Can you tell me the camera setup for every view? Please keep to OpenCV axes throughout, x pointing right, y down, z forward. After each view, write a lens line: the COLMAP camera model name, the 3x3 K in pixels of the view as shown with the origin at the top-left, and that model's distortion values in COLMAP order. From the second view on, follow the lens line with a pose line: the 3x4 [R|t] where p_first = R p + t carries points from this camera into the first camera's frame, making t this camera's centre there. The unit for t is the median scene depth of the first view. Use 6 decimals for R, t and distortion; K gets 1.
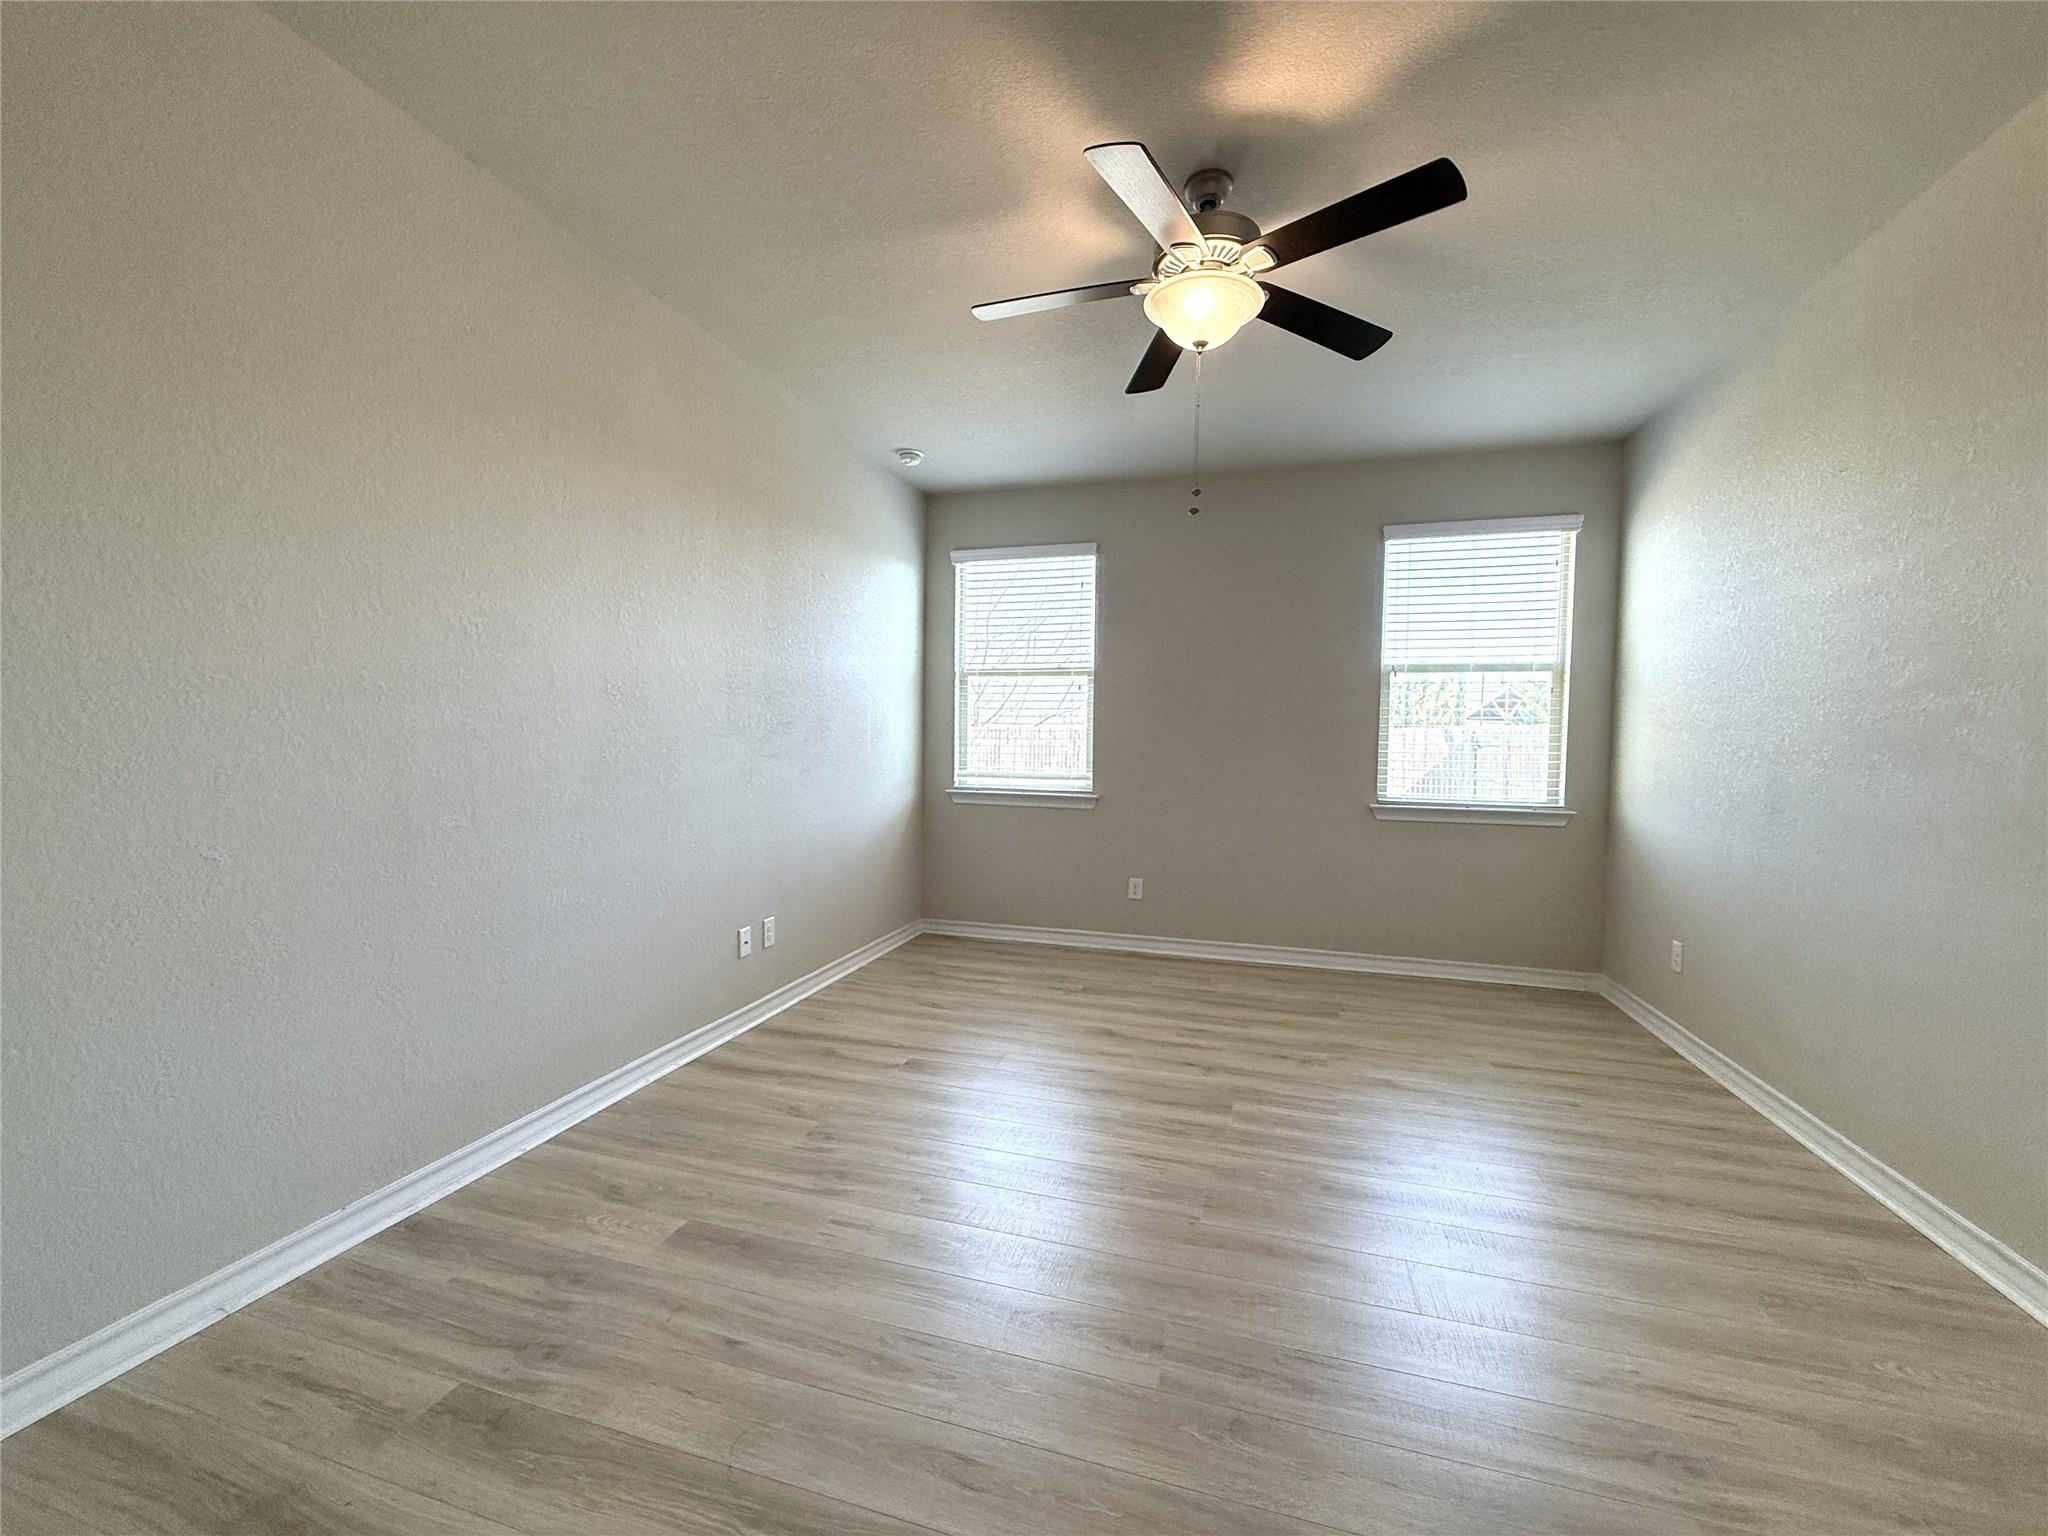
lens RADIAL K [[818.4, 0, 1019.1], [0, 818.4, 756.0], [0, 0, 1]] dist [0.003844, 0.000535]
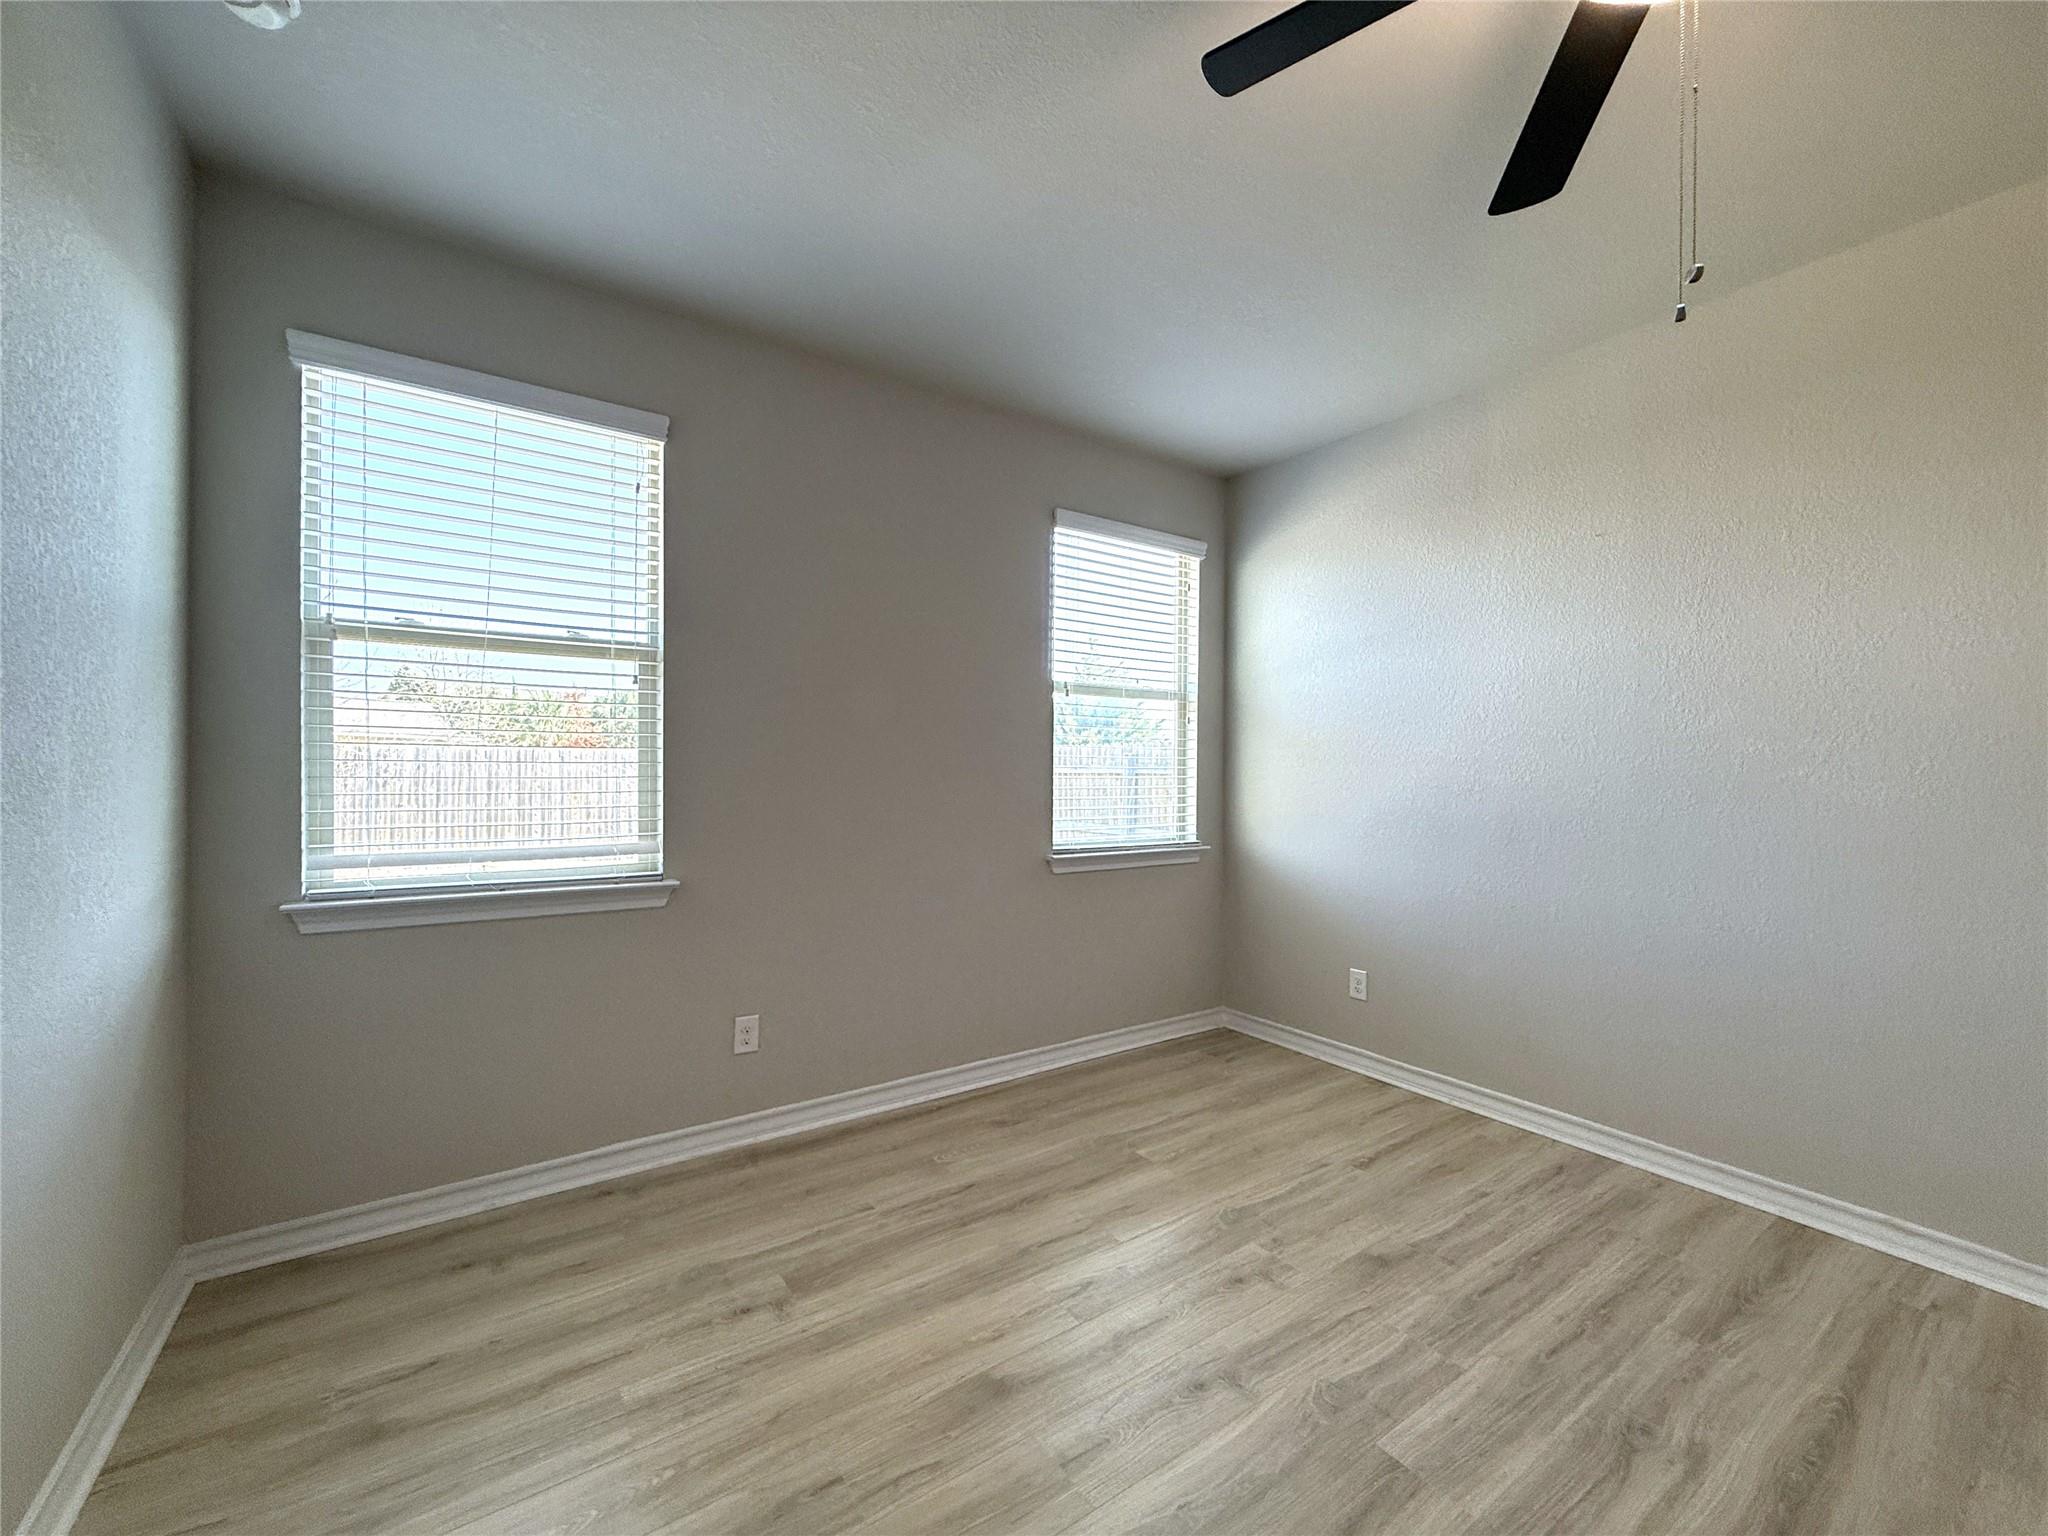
lens RADIAL K [[818.4, 0, 1021.1], [0, 818.4, 766.5], [0, 0, 1]] dist [0.003844, 0.000535]
pose [[0.630833, -0.006382, 0.775893, -0.207930], [0.016505, 0.999850, -0.005194, -0.024190], [-0.775743, 0.016082, 0.630843, 0.542531]]
